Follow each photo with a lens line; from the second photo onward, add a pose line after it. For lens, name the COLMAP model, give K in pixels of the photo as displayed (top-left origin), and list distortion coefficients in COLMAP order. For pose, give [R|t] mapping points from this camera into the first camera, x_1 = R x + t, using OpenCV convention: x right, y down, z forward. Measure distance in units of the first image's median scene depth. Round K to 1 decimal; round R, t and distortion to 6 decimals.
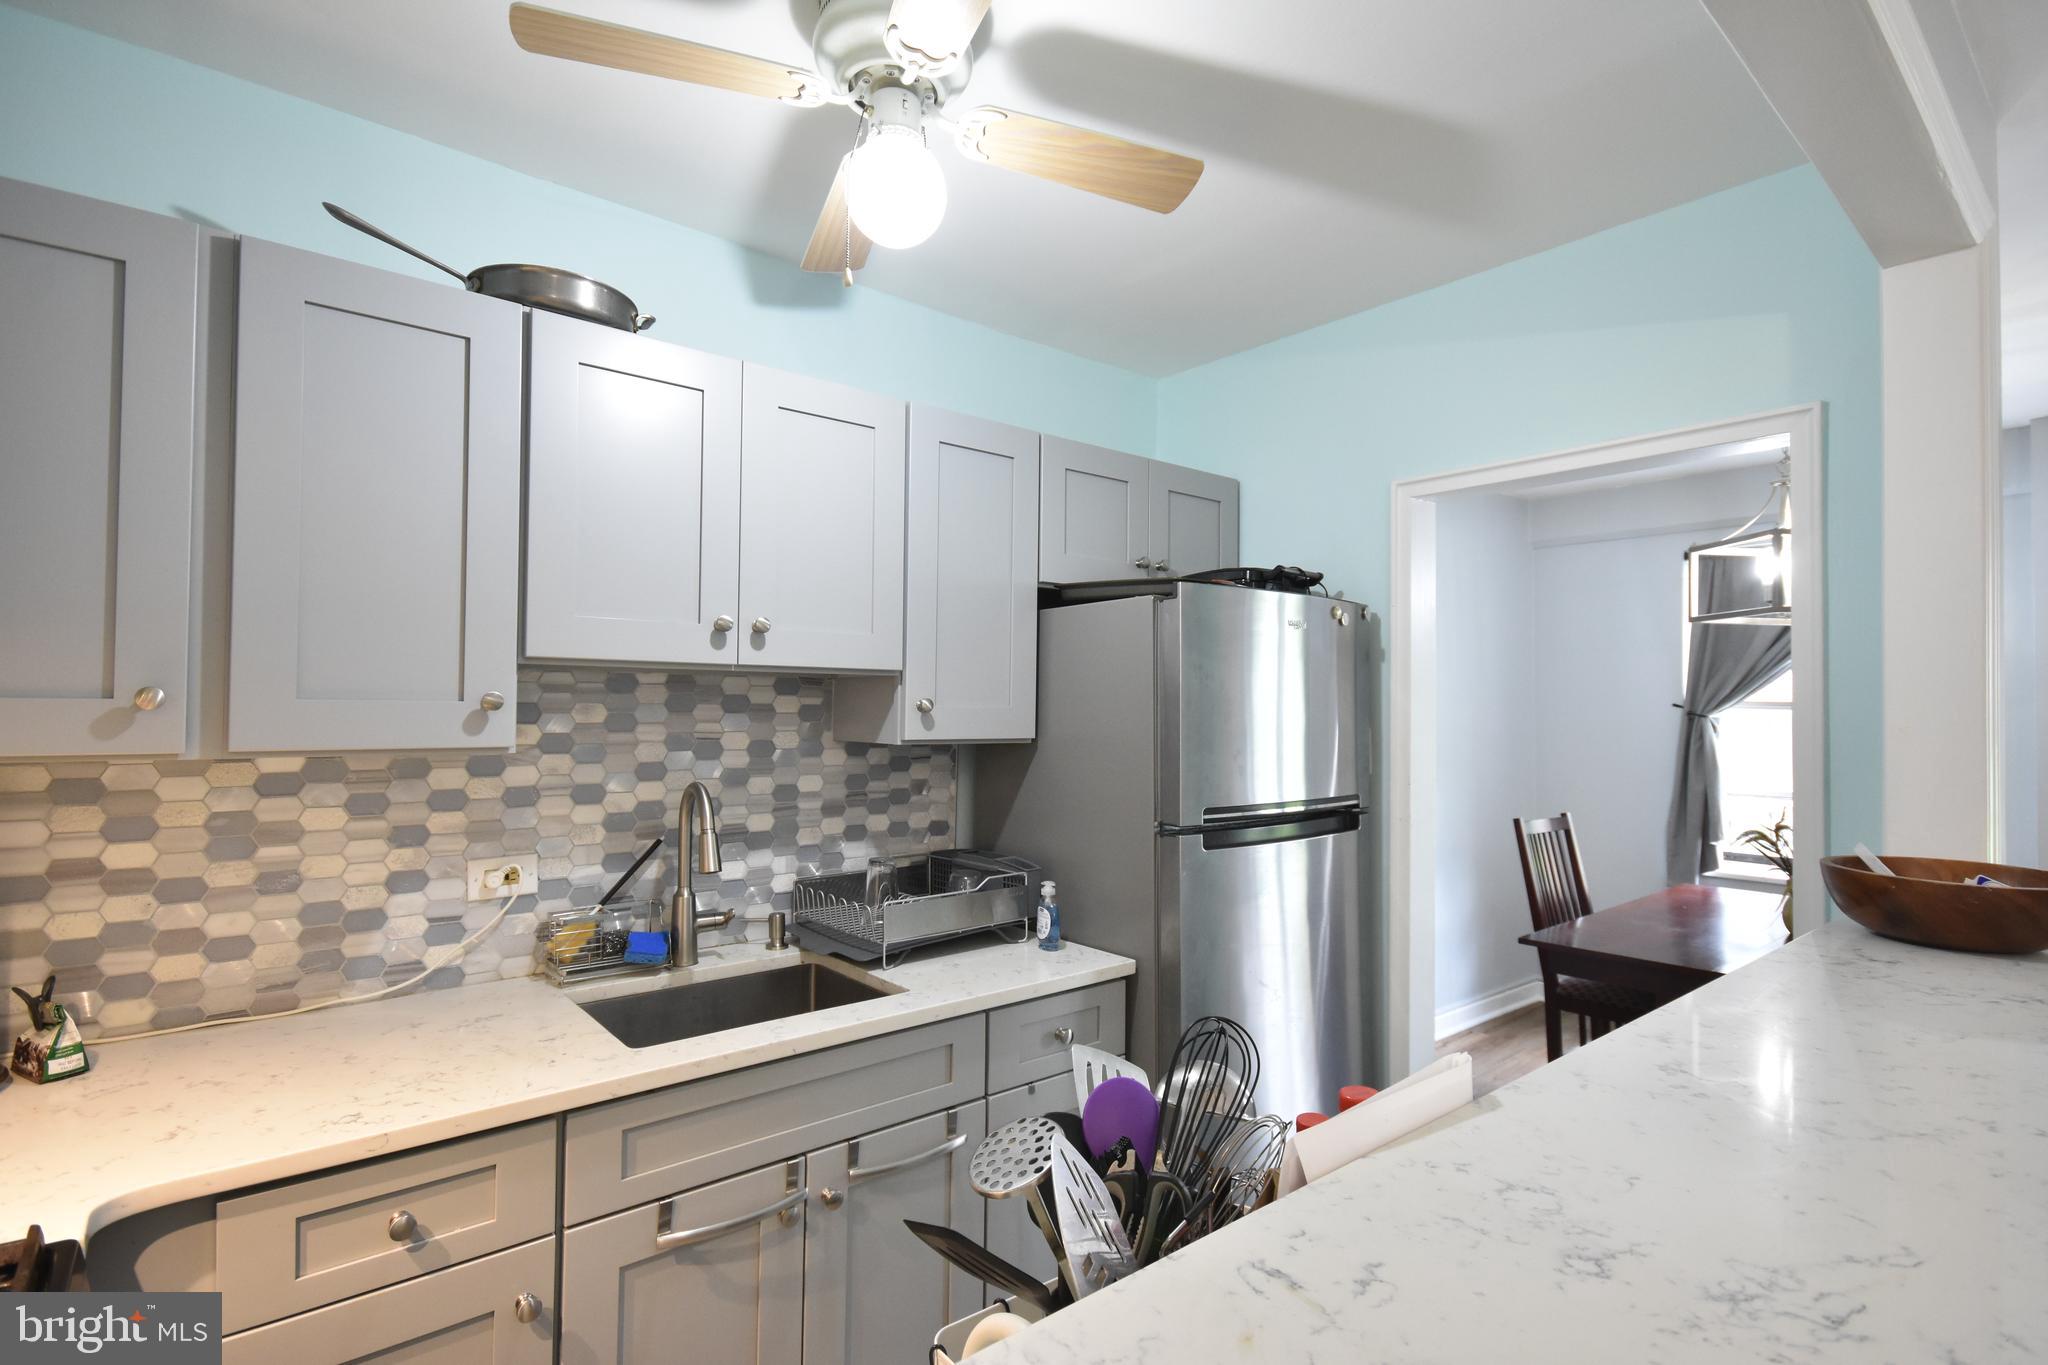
lens RADIAL K [[982.5, 0, 1022.2], [0, 982.5, 686.0], [0, 0, 1]] dist [0.003984, 0.001828]
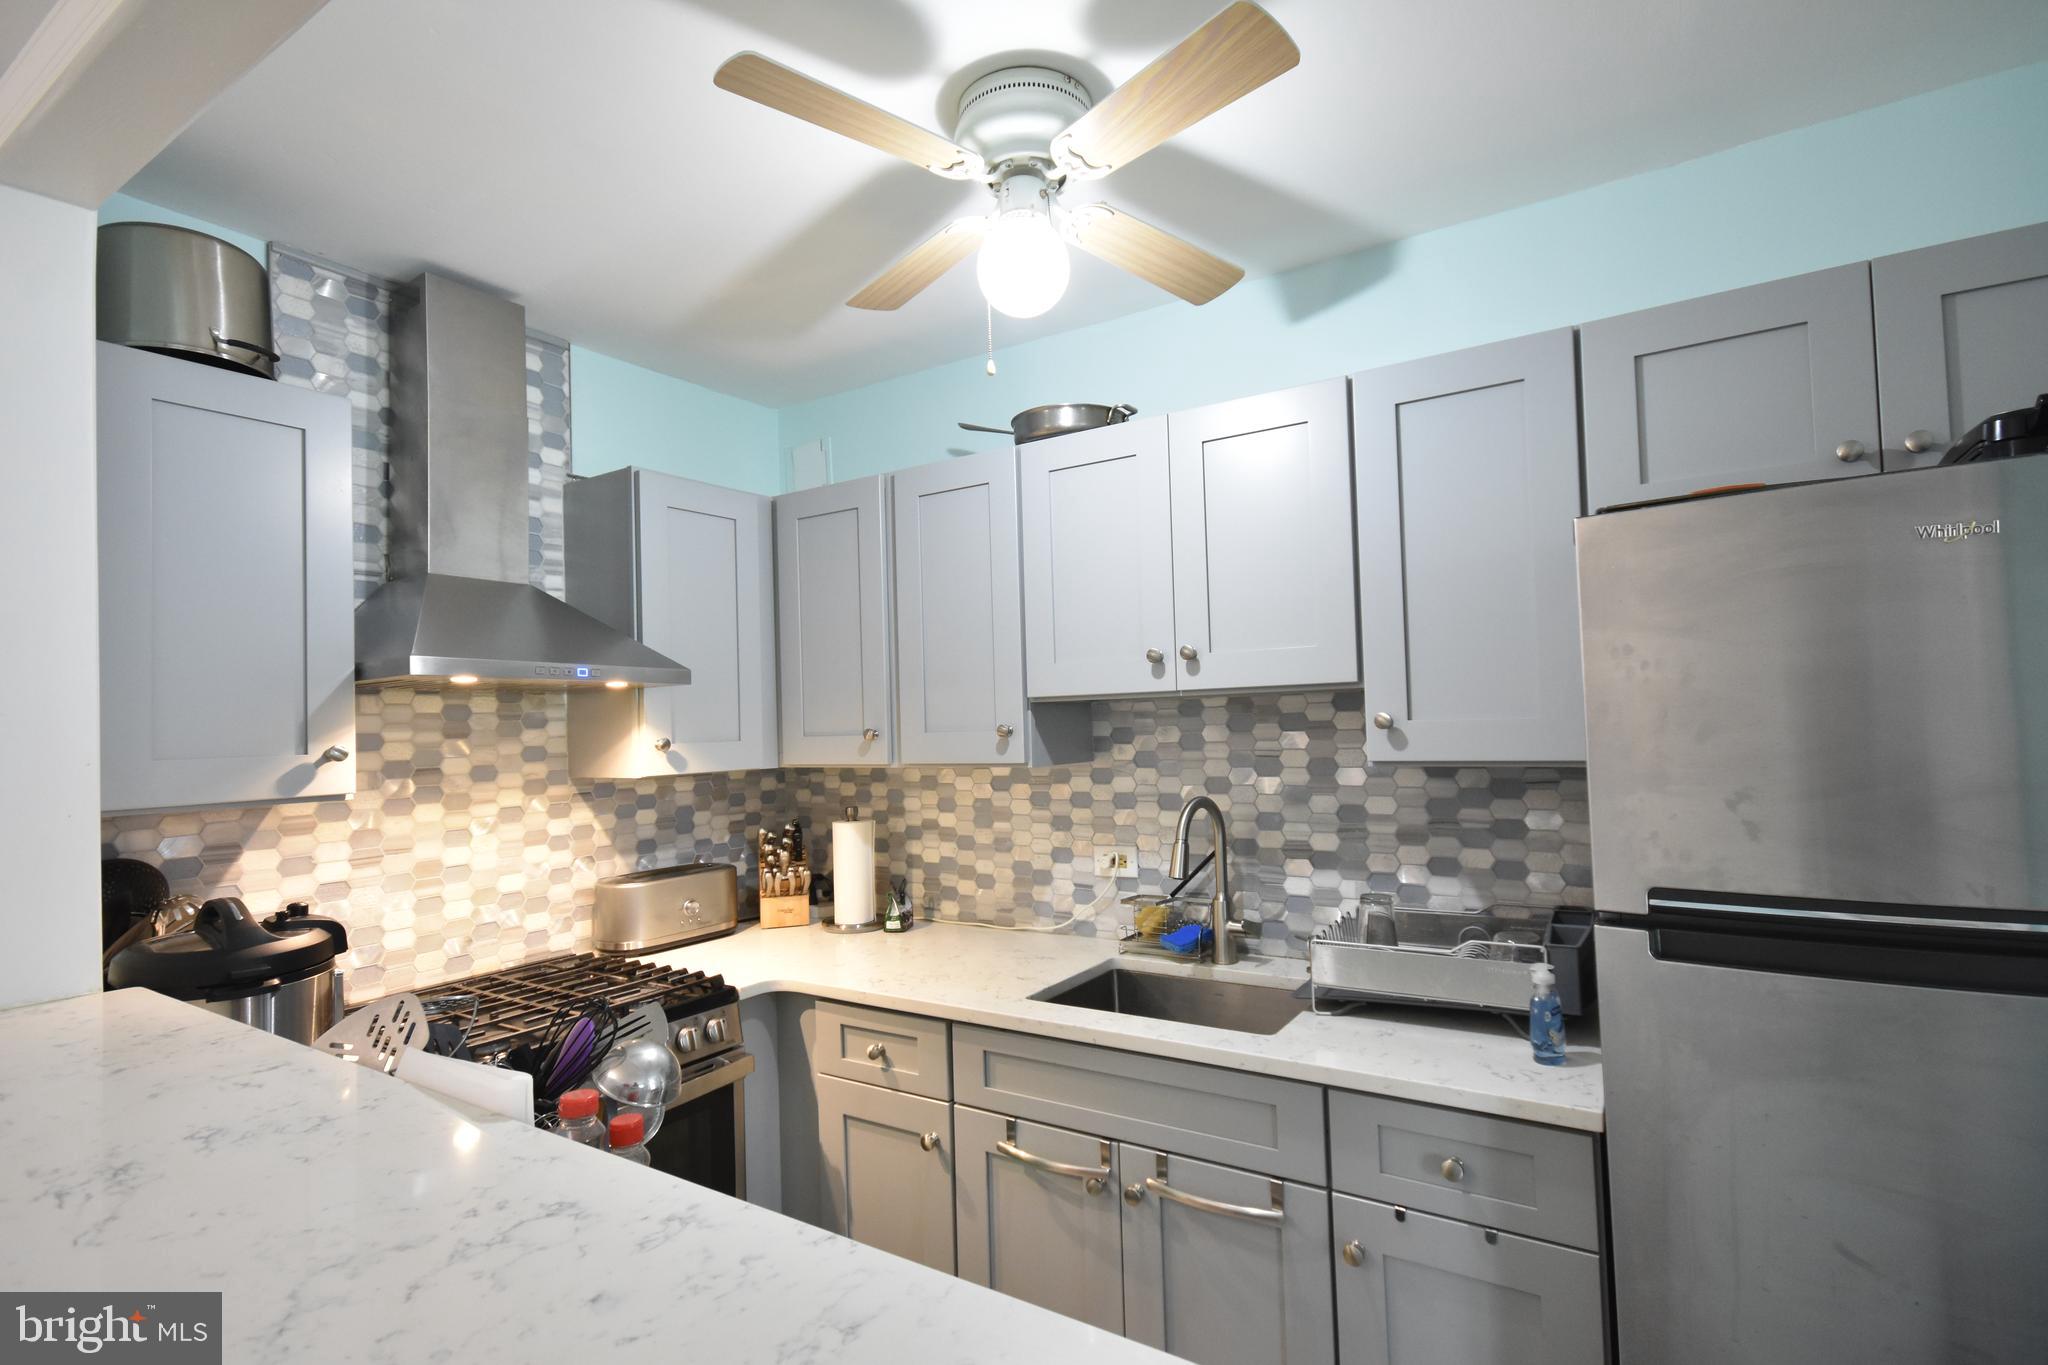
lens RADIAL K [[982.5, 0, 1025.8], [0, 982.5, 691.8], [0, 0, 1]] dist [0.003984, 0.001828]
pose [[0.295364, -0.047993, -0.954179, 0.703592], [0.055269, 0.997923, -0.033085, 0.006294], [0.953785, -0.042965, 0.297403, 0.514605]]
